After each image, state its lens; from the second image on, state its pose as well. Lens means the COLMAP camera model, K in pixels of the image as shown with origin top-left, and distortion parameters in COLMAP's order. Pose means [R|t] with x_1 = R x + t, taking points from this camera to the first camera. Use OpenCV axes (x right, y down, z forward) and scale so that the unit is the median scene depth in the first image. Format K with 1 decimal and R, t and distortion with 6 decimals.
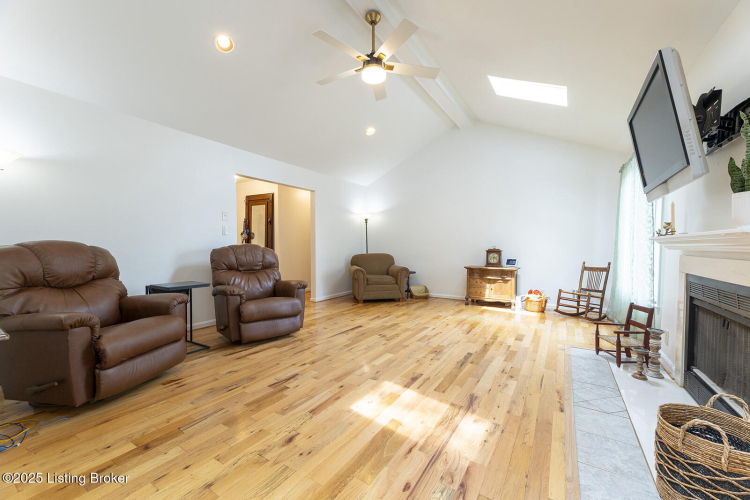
lens RADIAL K [[299.5, 0, 374.0], [0, 299.5, 252.8], [0, 0, 1]] dist [-0.002666, 0.000363]
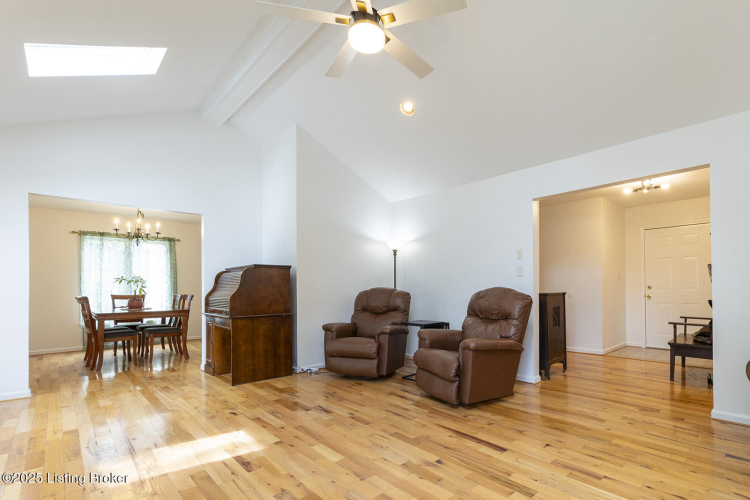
lens RADIAL K [[355.9, 0, 421.6], [0, 355.9, 285.7], [0, 0, 1]] dist [0.003963, -0.000711]
pose [[-0.206255, -0.006878, -0.978474, 0.818927], [-0.015778, 0.999869, -0.003703, -0.038532], [0.978371, 0.014675, -0.206337, 1.406430]]
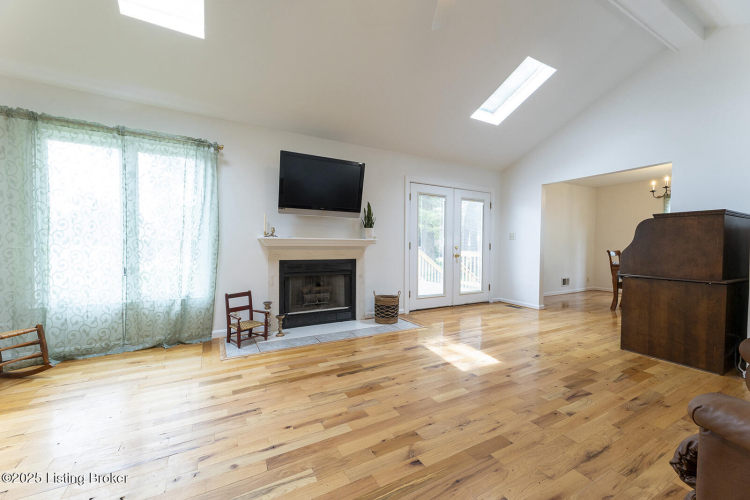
lens RADIAL K [[299.5, 0, 374.2], [0, 299.5, 249.6], [0, 0, 1]] dist [-0.002666, 0.000363]
pose [[-0.883127, -0.018816, 0.468756, -0.147446], [0.000234, 0.999177, 0.040550, -0.042046], [-0.469133, 0.035921, -0.882397, 1.769909]]
